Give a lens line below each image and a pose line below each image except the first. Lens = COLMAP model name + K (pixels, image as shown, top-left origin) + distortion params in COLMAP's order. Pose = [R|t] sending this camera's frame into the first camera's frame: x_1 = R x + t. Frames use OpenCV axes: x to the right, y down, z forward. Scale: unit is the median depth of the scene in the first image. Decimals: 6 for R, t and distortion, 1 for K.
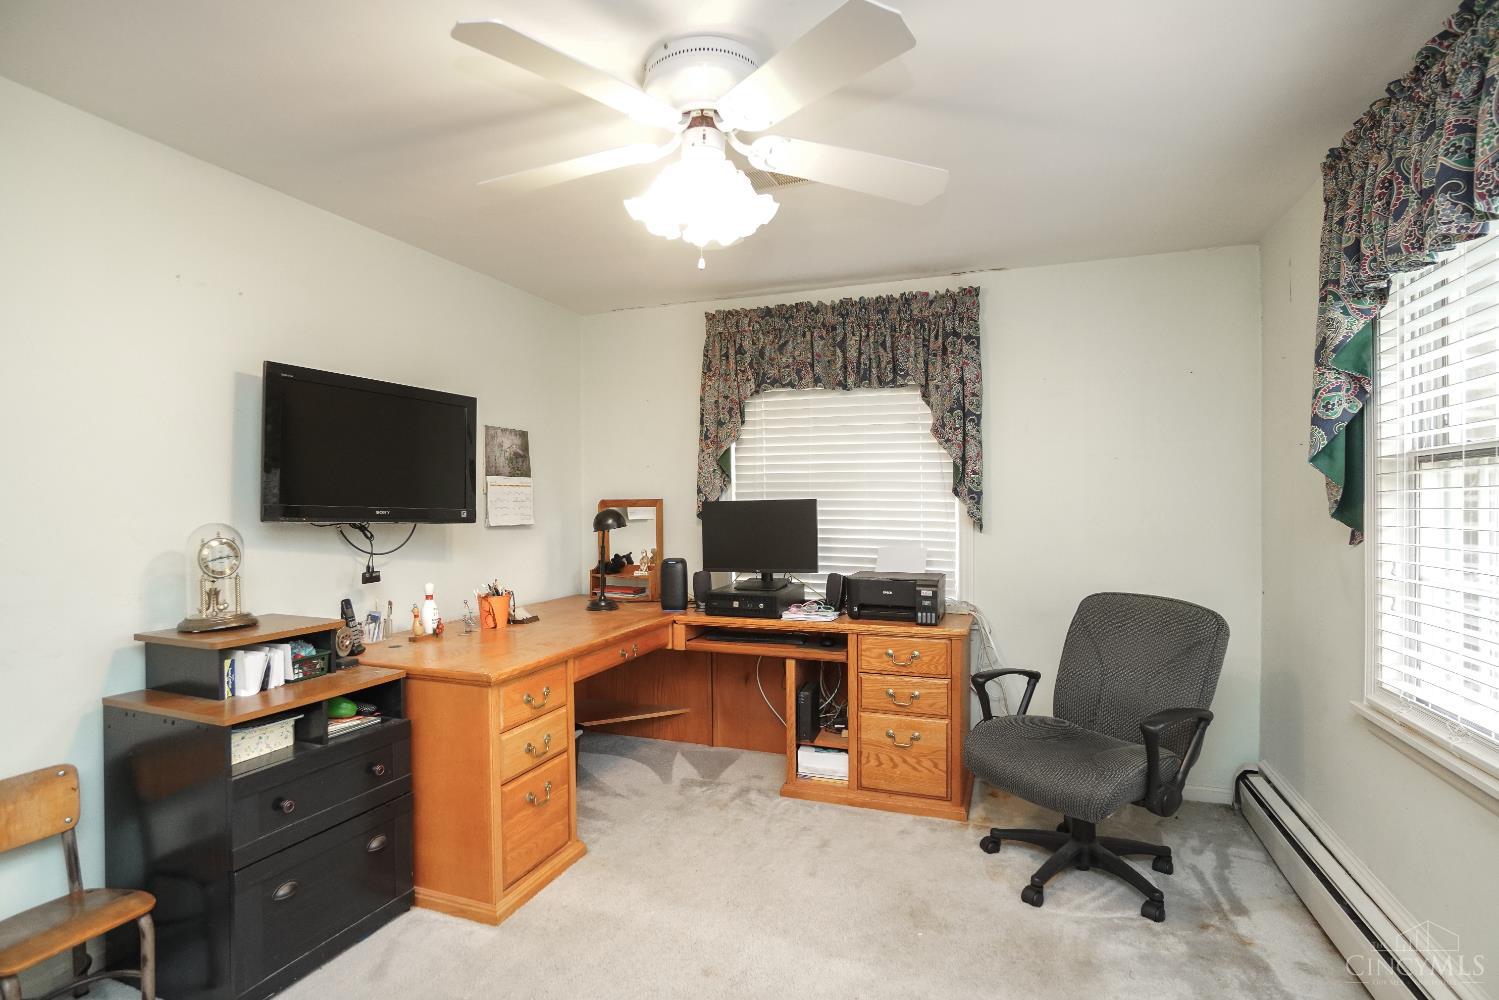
lens RADIAL K [[758.9, 0, 734.0], [0, 758.9, 506.4], [0, 0, 1]] dist [-0.037073, -0.000007]
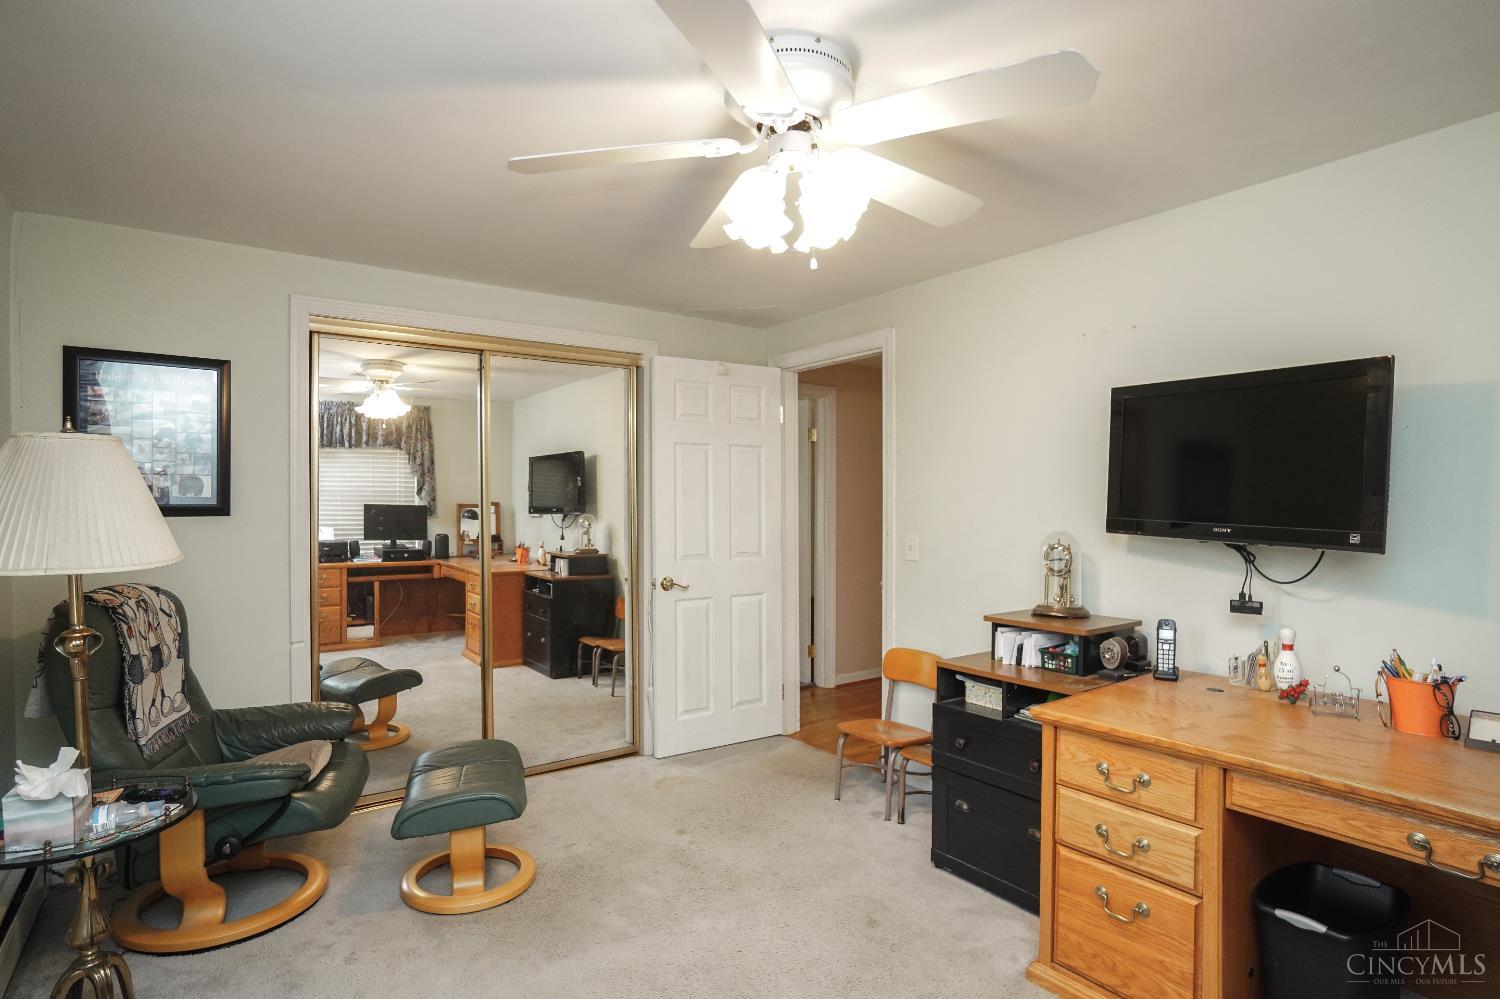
lens RADIAL K [[759.4, 0, 734.5], [0, 759.4, 505.9], [0, 0, 1]] dist [-0.037073, -0.000007]
pose [[-0.560126, 0.003873, -0.828399, 0.532090], [-0.005838, 0.999946, 0.008622, -0.022949], [0.828387, 0.009666, -0.560073, 1.002877]]
